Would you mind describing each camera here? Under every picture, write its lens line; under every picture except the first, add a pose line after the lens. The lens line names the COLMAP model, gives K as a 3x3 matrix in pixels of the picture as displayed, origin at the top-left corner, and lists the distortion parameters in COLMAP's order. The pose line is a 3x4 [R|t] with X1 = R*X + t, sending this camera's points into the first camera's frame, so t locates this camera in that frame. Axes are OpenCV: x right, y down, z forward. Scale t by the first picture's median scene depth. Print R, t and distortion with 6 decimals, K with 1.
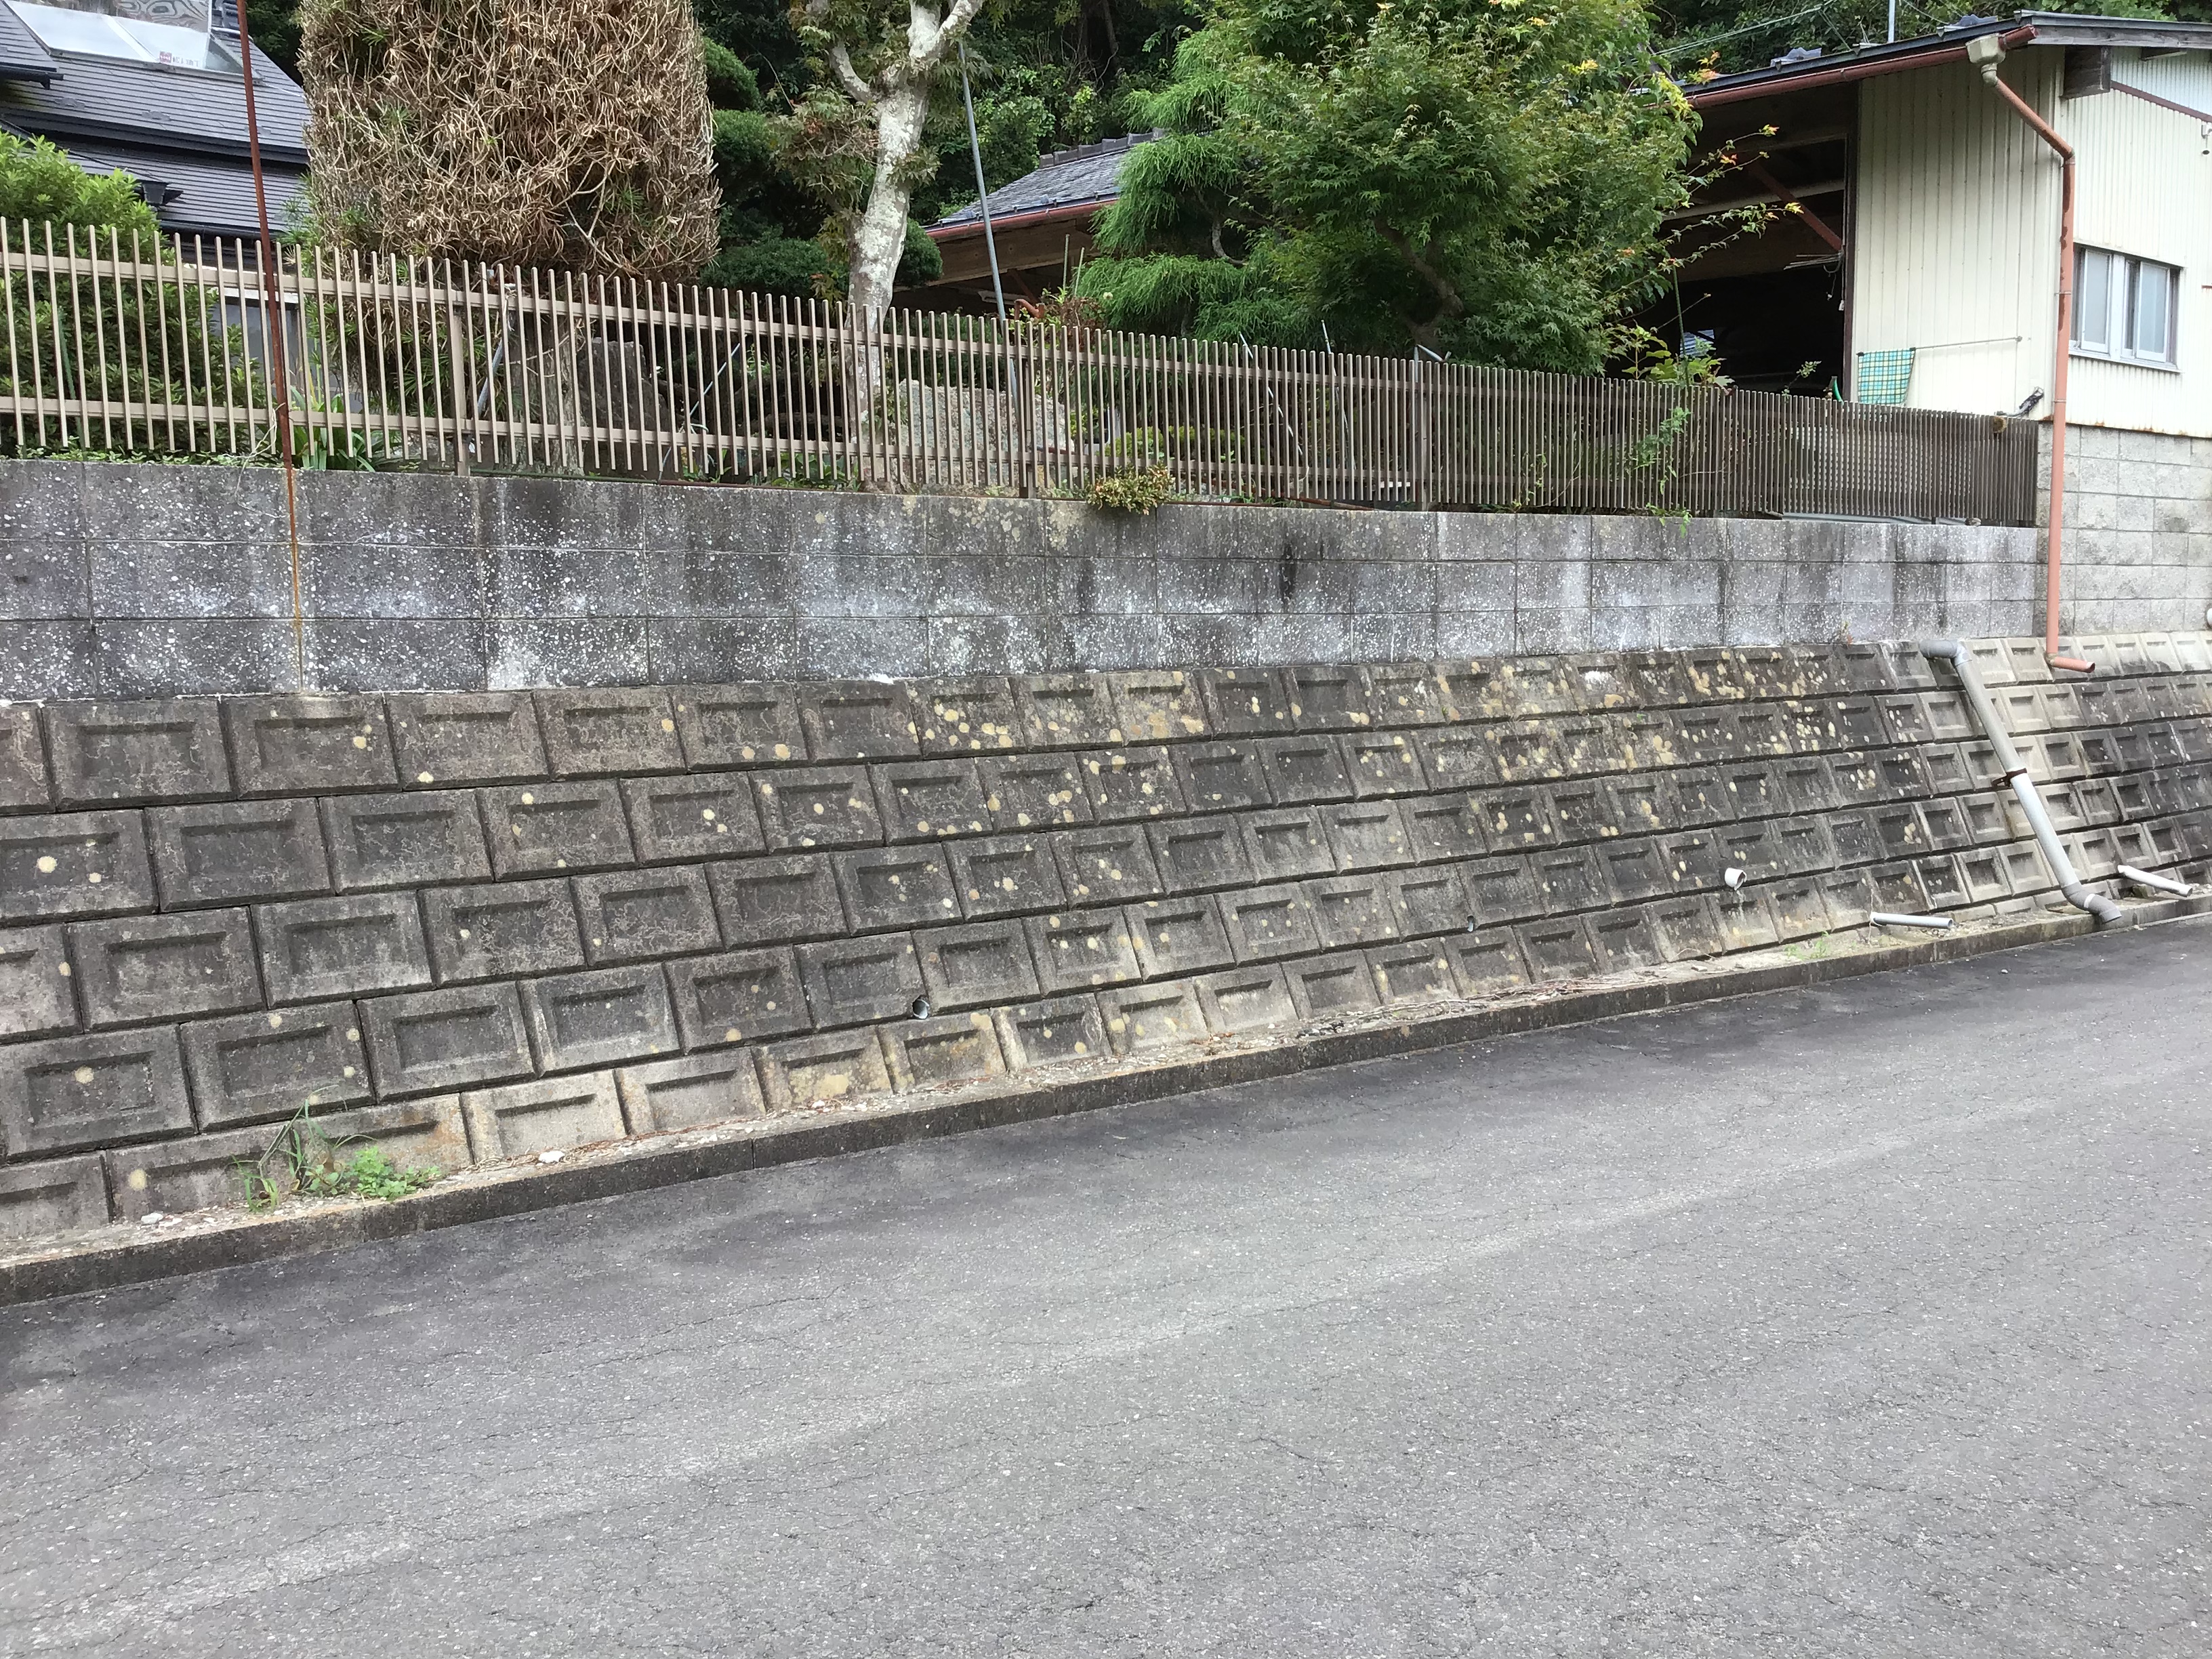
lens RADIAL K [[2018.1, 0, 1098.8], [0, 2018.1, 818.8], [0, 0, 1]] dist [0.128020, -0.275826]
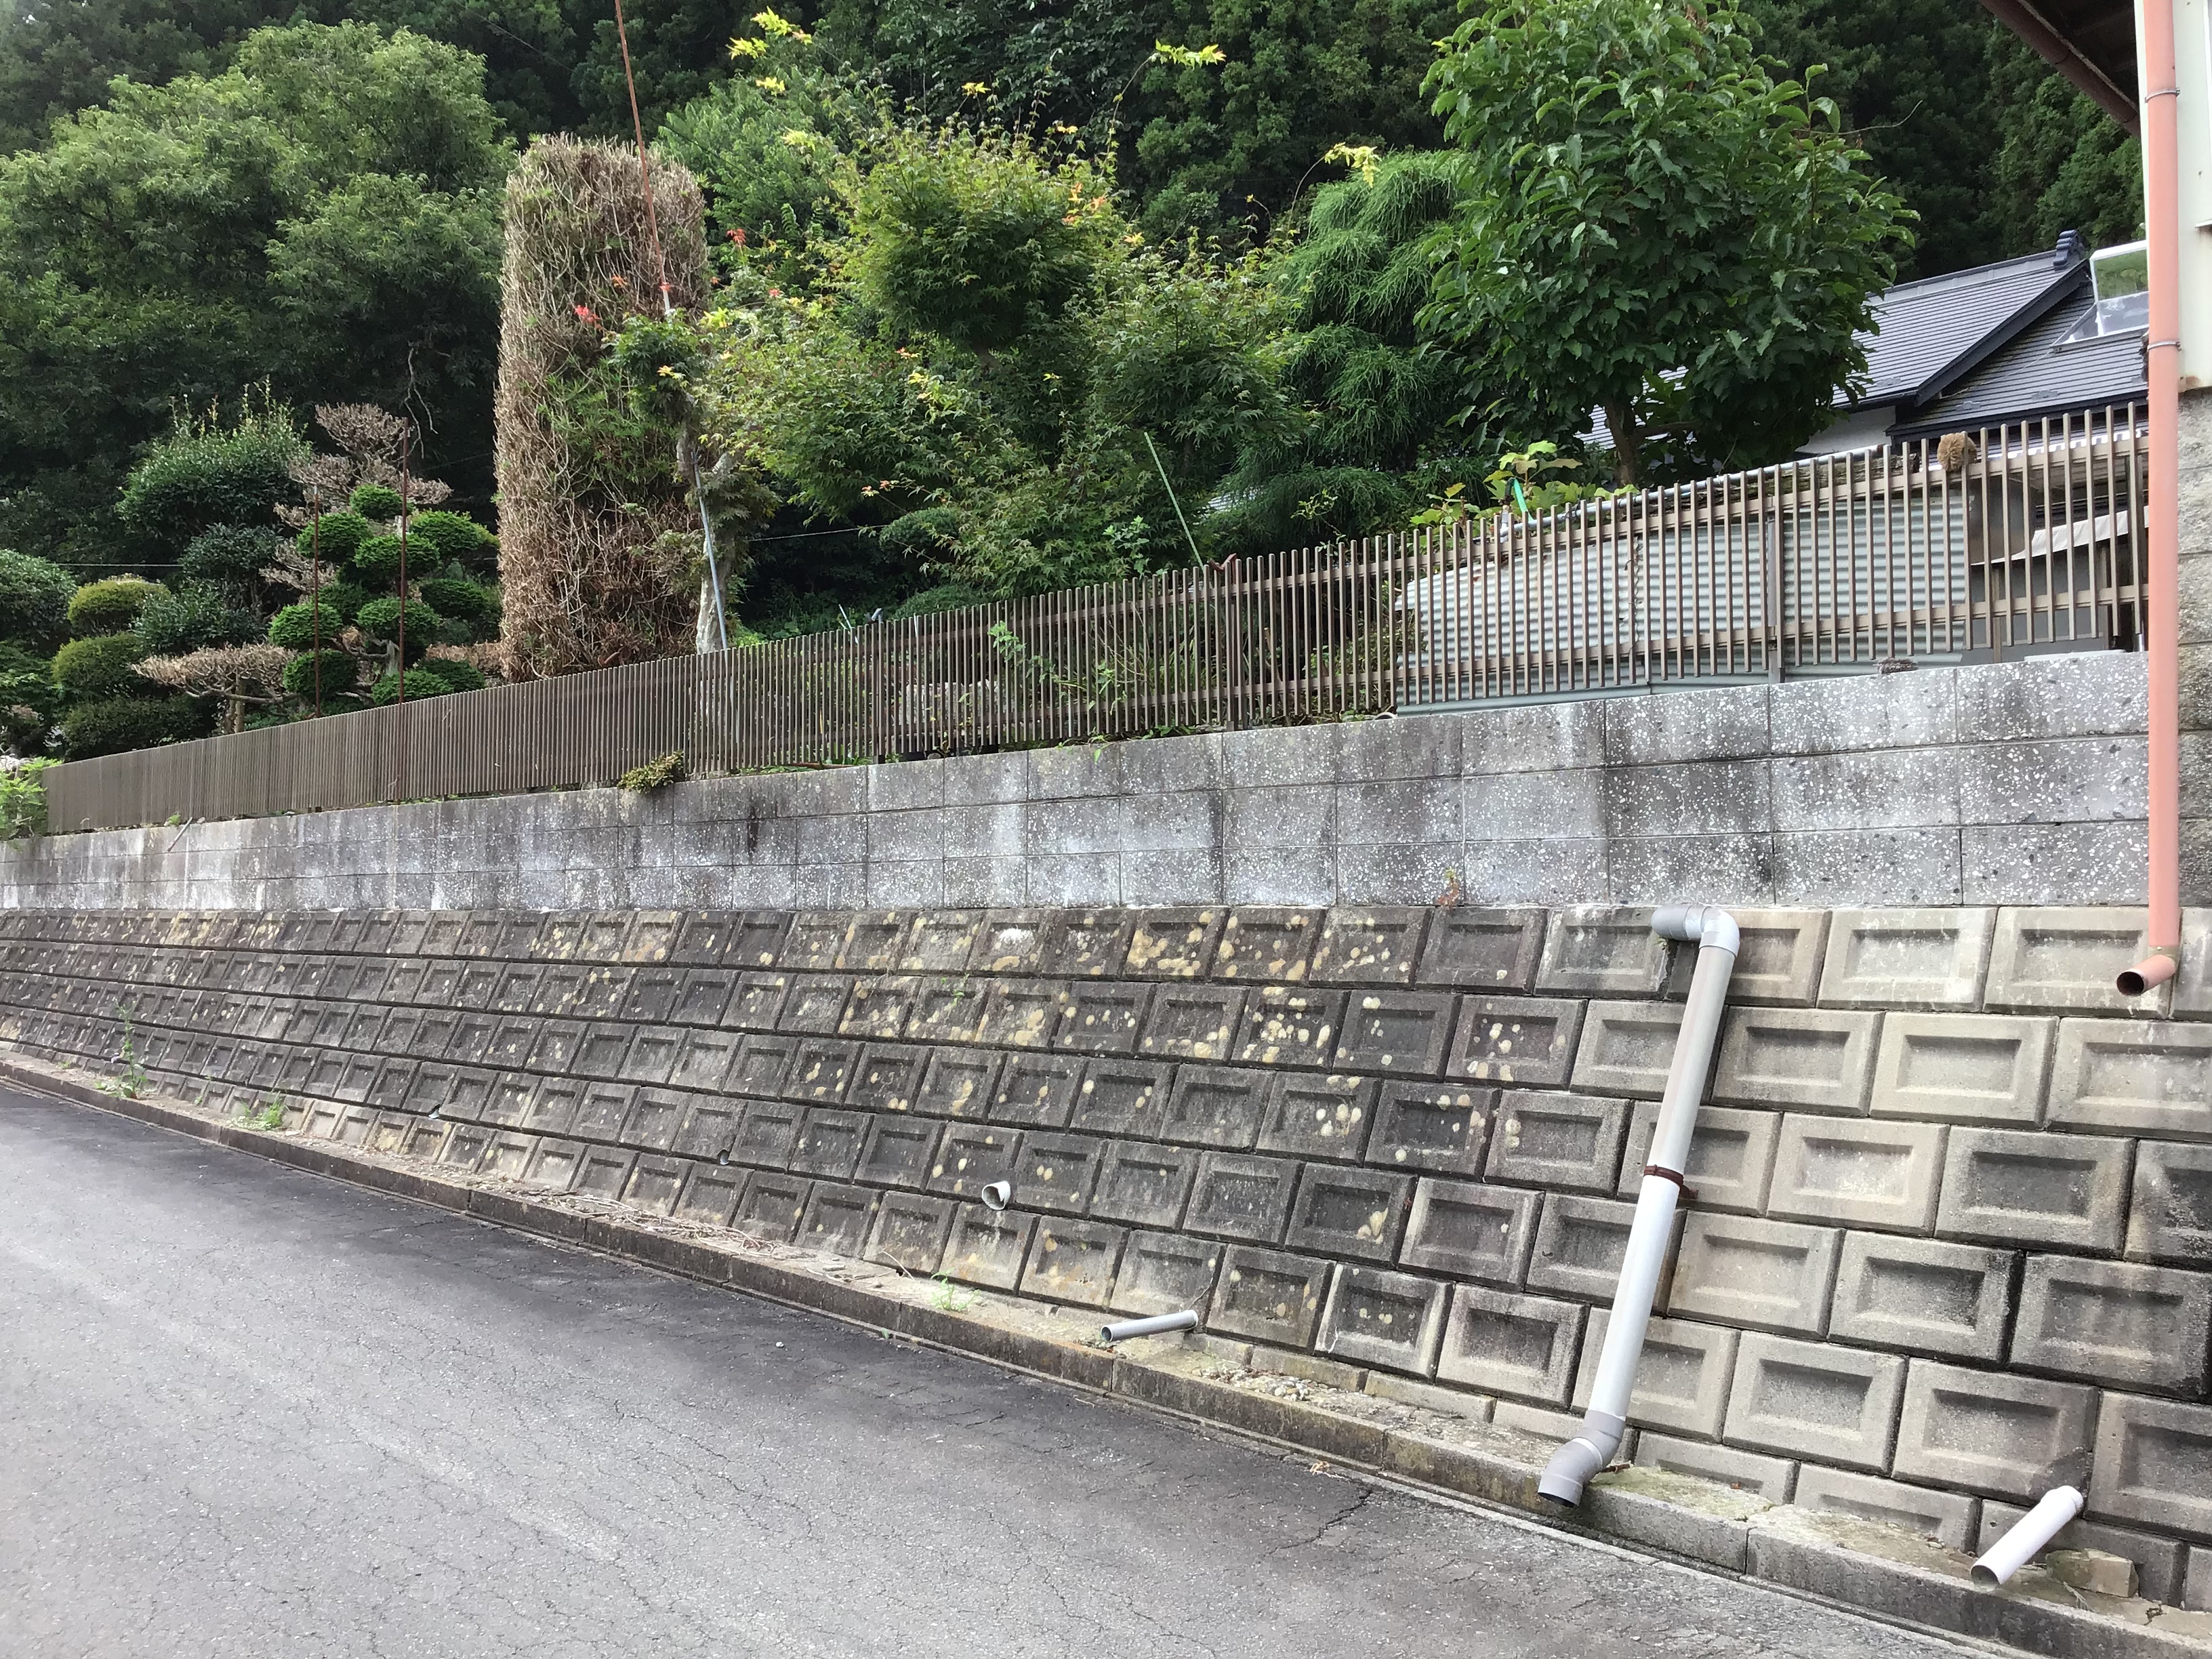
lens RADIAL K [[2018.1, 0, 1098.8], [0, 2018.1, 818.8], [0, 0, 1]] dist [0.128020, -0.275826]
pose [[0.071990, -0.035427, -0.996776, 1.135146], [-0.102346, 0.993831, -0.042715, -0.088329], [0.992140, 0.105091, 0.067920, 0.999155]]
